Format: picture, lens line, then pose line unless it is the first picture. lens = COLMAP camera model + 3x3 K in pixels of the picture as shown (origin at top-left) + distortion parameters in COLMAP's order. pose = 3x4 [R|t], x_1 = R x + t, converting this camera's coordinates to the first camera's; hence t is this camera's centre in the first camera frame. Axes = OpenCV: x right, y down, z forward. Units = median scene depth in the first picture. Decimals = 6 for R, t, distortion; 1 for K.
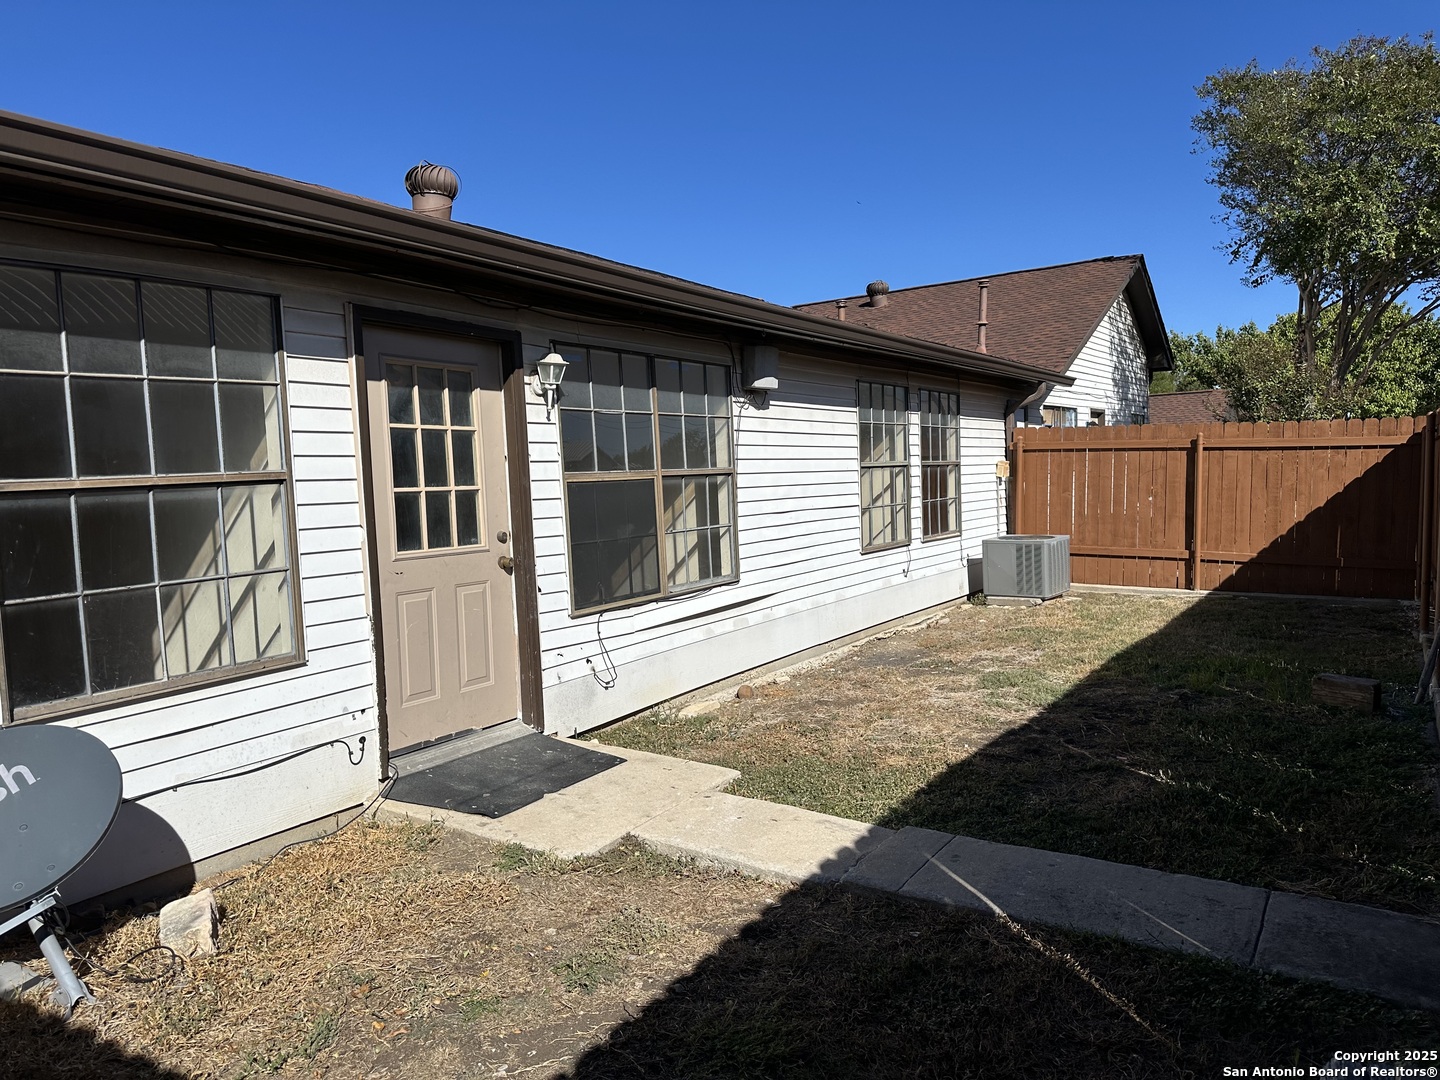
lens RADIAL K [[1022.5, 0, 720.0], [0, 1022.5, 540.0], [0, 0, 1]] dist [0.155058, -0.206089]
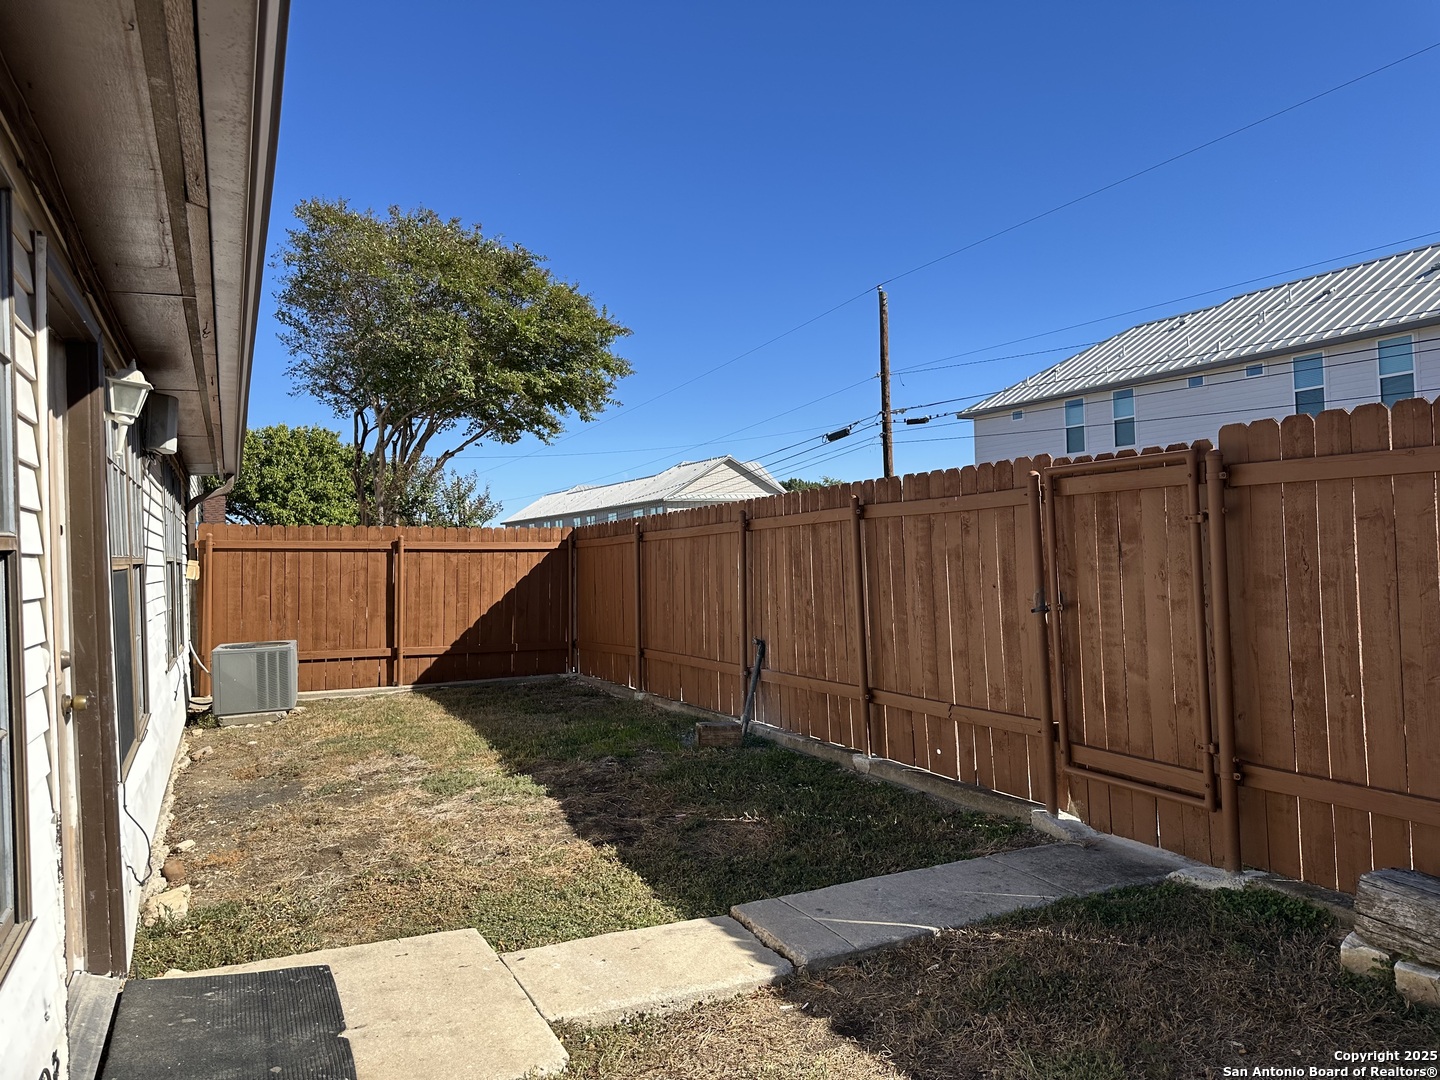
lens RADIAL K [[1012.0, 0, 768.3], [0, 1012.0, 539.3], [0, 0, 1]] dist [0.072101, -0.070044]
pose [[0.512569, 0.023831, 0.858315, -0.444043], [0.068891, 0.995251, -0.068773, -0.003656], [-0.855878, 0.094381, 0.508493, 0.300489]]
